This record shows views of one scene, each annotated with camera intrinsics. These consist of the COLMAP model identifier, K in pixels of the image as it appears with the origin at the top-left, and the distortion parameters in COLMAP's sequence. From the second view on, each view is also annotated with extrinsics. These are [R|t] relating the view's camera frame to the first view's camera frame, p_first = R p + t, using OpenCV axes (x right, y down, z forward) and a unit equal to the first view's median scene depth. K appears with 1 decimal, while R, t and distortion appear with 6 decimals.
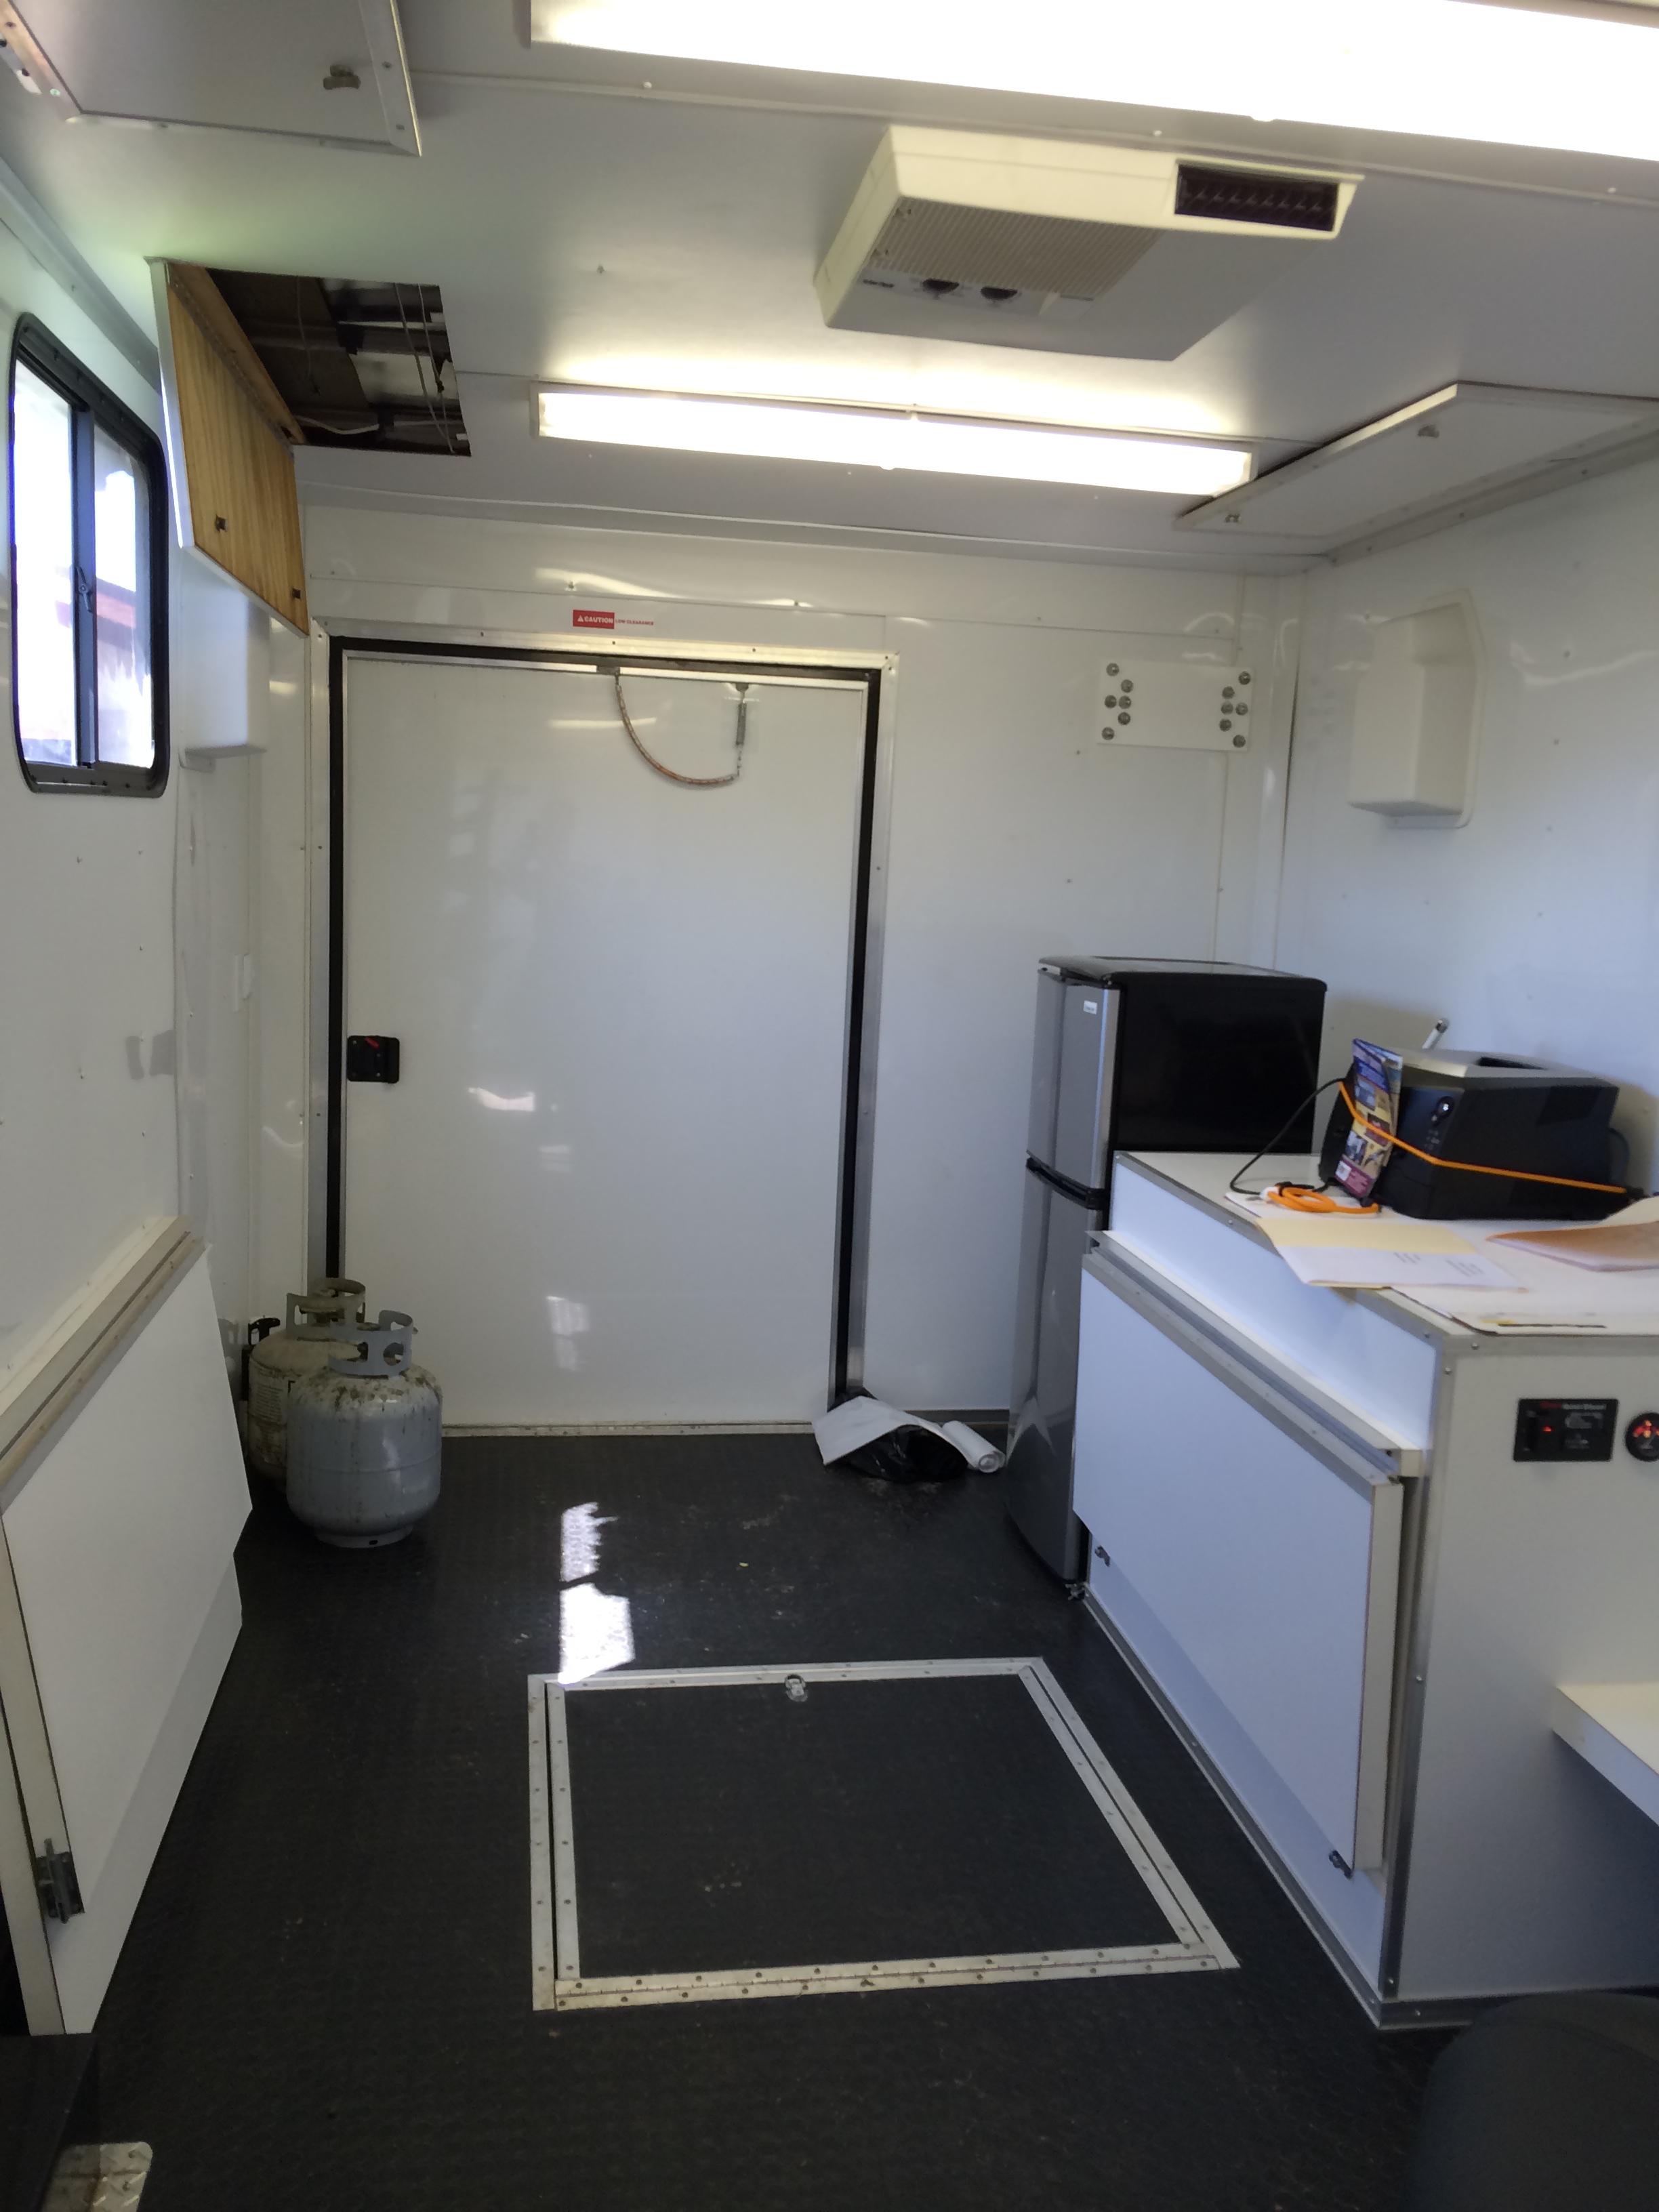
lens RADIAL K [[1904.9, 0, 842.0], [0, 1904.9, 1107.0], [0, 0, 1]] dist [0.058276, -0.019635]
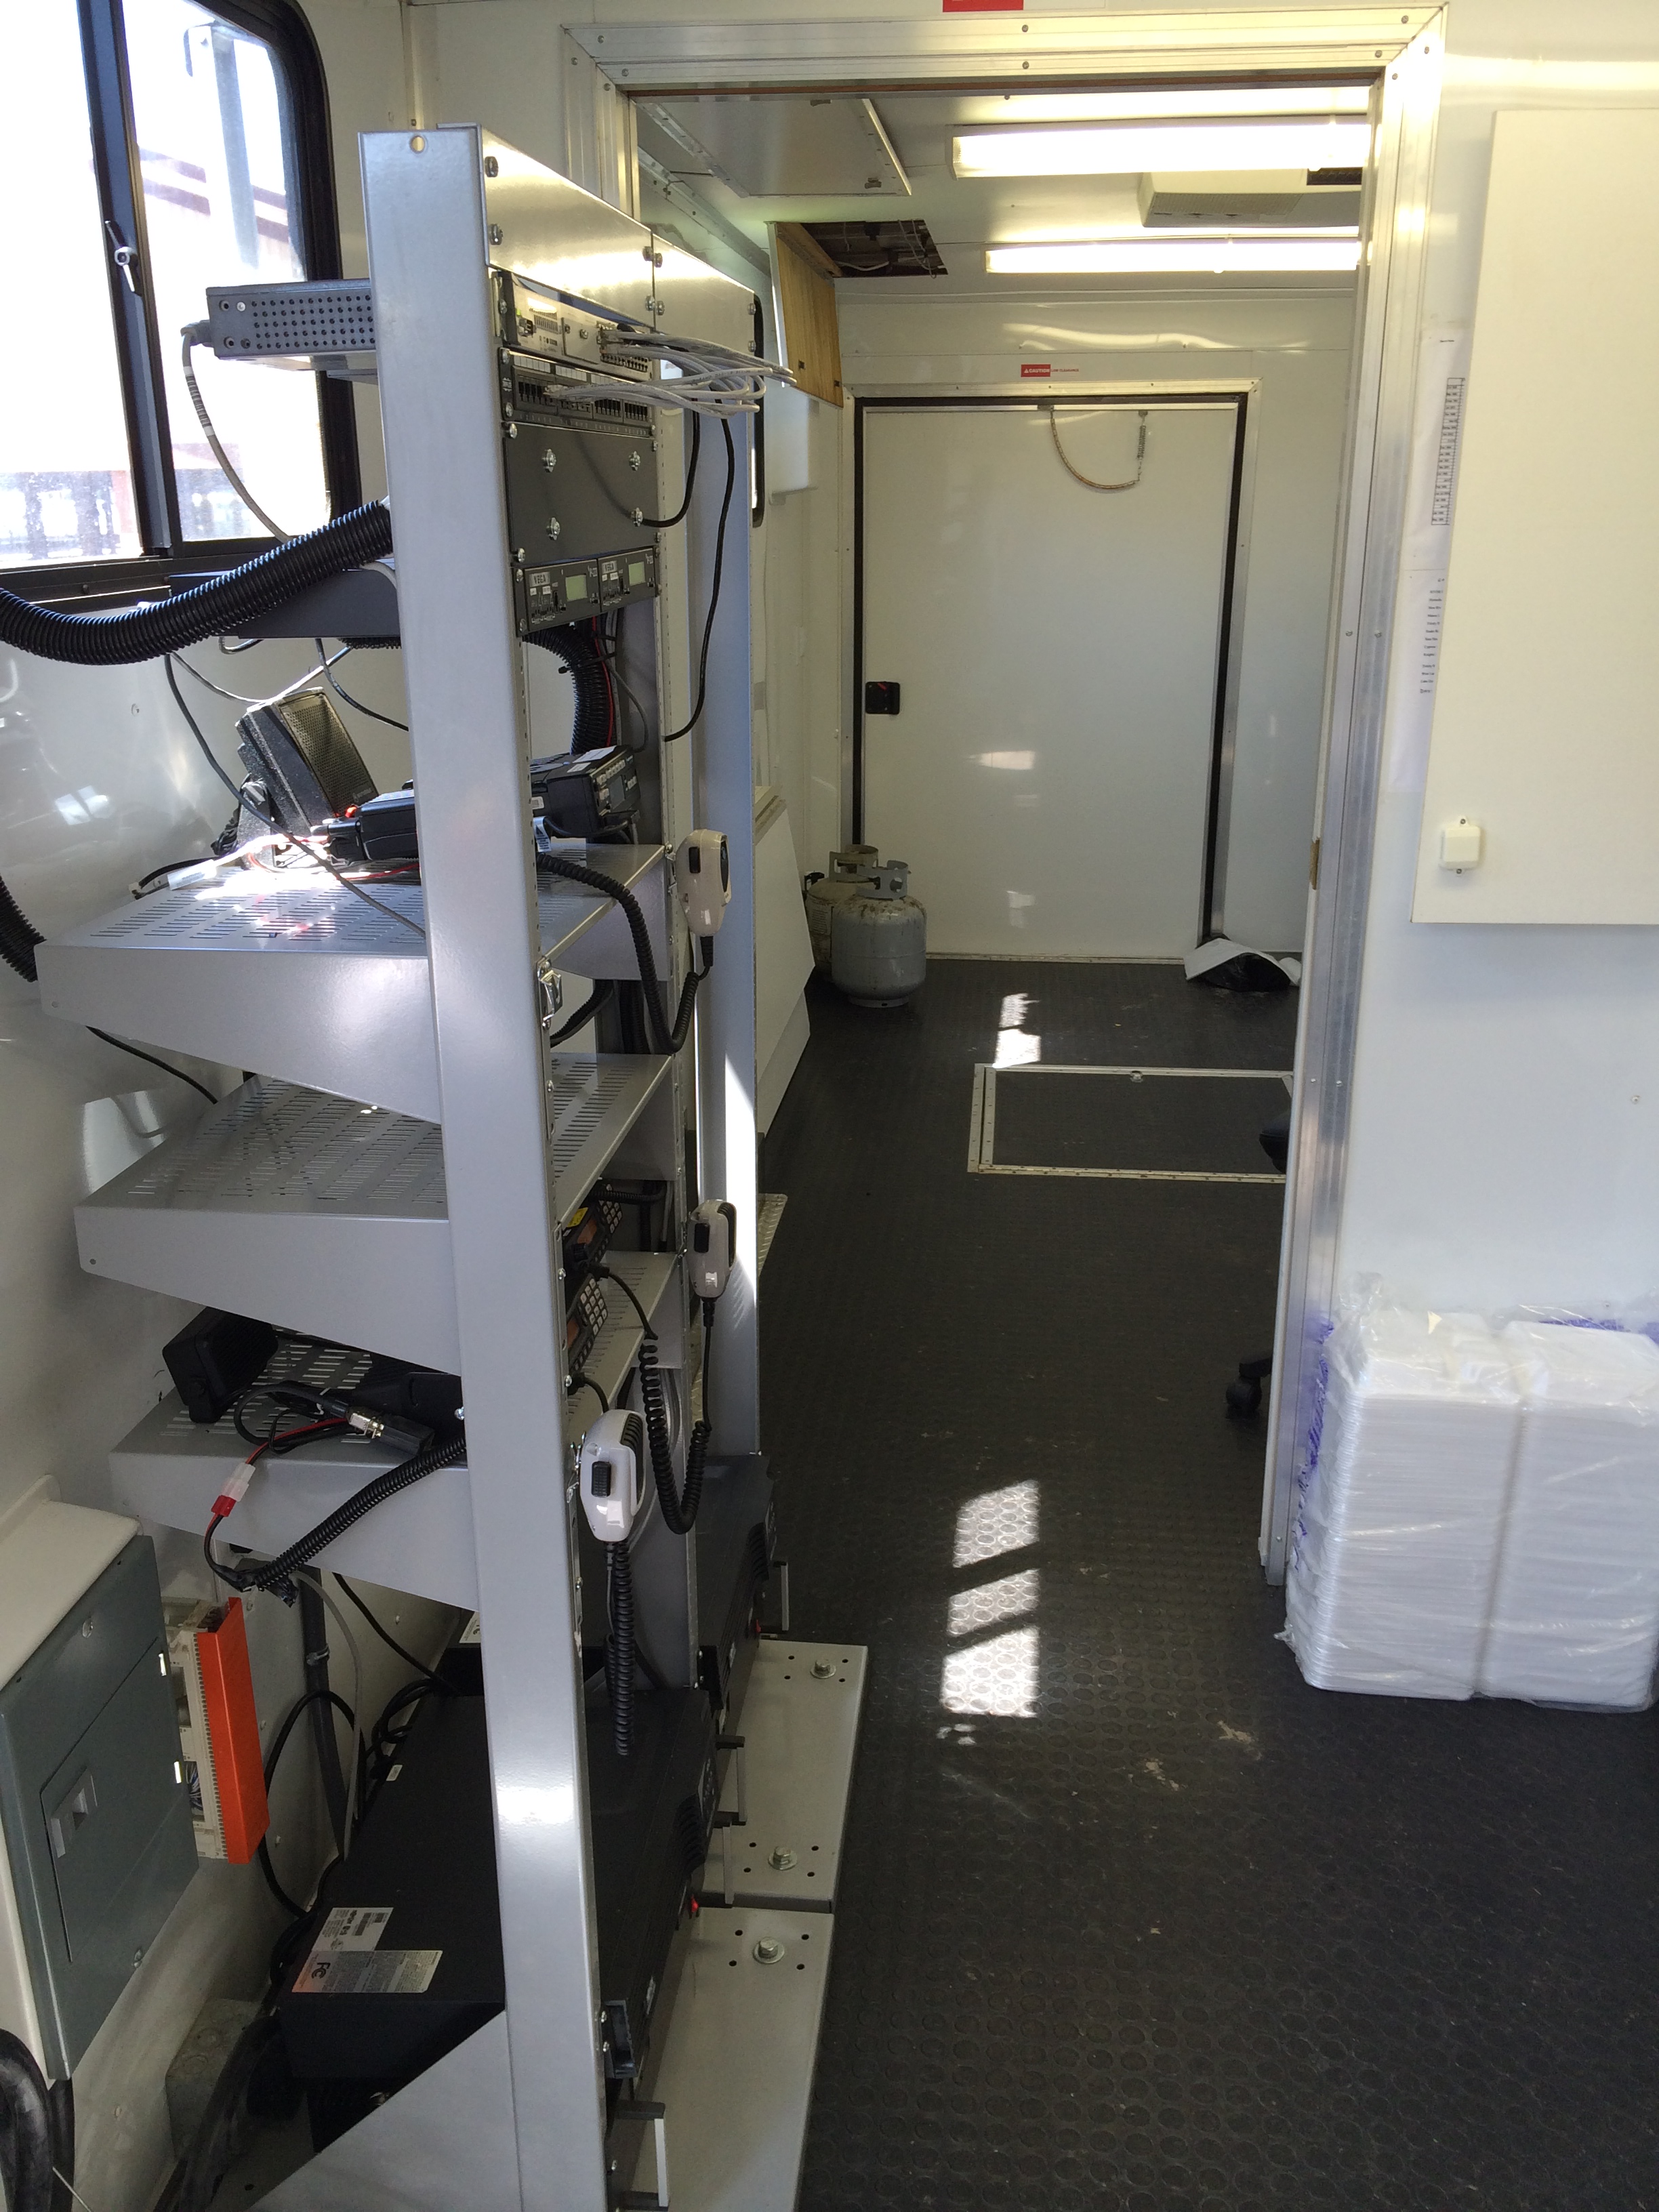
lens RADIAL K [[1904.9, 0, 827.4], [0, 1904.9, 1119.7], [0, 0, 1]] dist [0.058276, -0.019635]
pose [[0.964737, 0.037152, -0.260580, 0.120985], [0.007229, 0.985876, 0.167323, 0.054007], [0.263116, -0.163306, 0.950842, -0.512647]]
